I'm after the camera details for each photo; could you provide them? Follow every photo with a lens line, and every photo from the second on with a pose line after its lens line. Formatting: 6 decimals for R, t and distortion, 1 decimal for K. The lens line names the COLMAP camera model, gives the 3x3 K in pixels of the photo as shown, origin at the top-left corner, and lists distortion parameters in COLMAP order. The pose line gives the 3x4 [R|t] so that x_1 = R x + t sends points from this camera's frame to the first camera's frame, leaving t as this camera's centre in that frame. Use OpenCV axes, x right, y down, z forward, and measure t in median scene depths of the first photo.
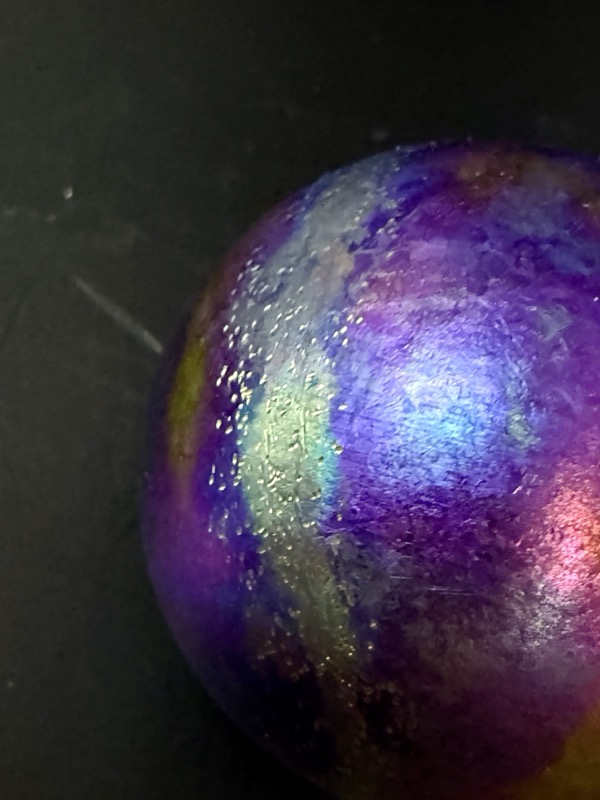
lens RADIAL K [[1120.1, 0, 298.5], [0, 1120.1, 402.5], [0, 0, 1]] dist [-0.032365, 0.000000]
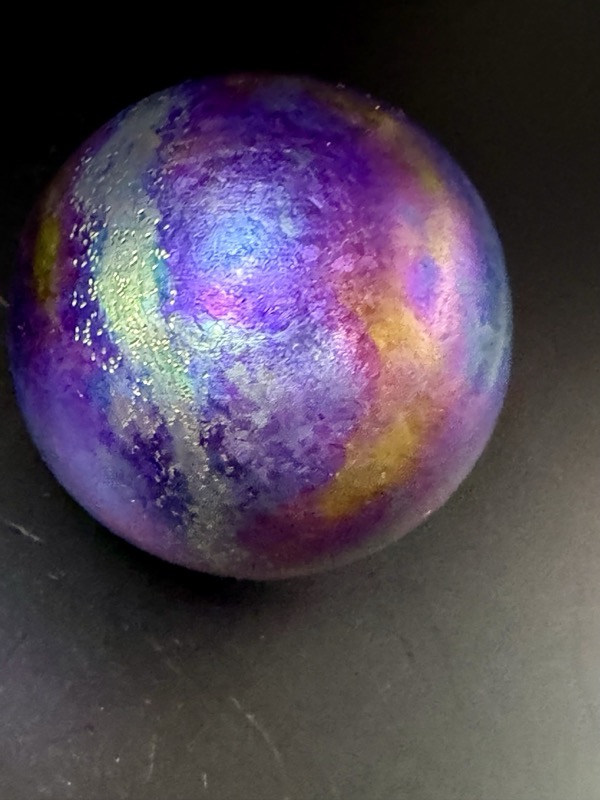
lens RADIAL K [[1120.1, 0, 302.3], [0, 1120.1, 397.7], [0, 0, 1]] dist [-0.032365, 0.000000]
pose [[0.975198, -0.104038, 0.195361, -0.087386], [0.122183, 0.989012, -0.083221, 0.340453], [-0.184556, 0.105027, 0.977194, -0.385381]]
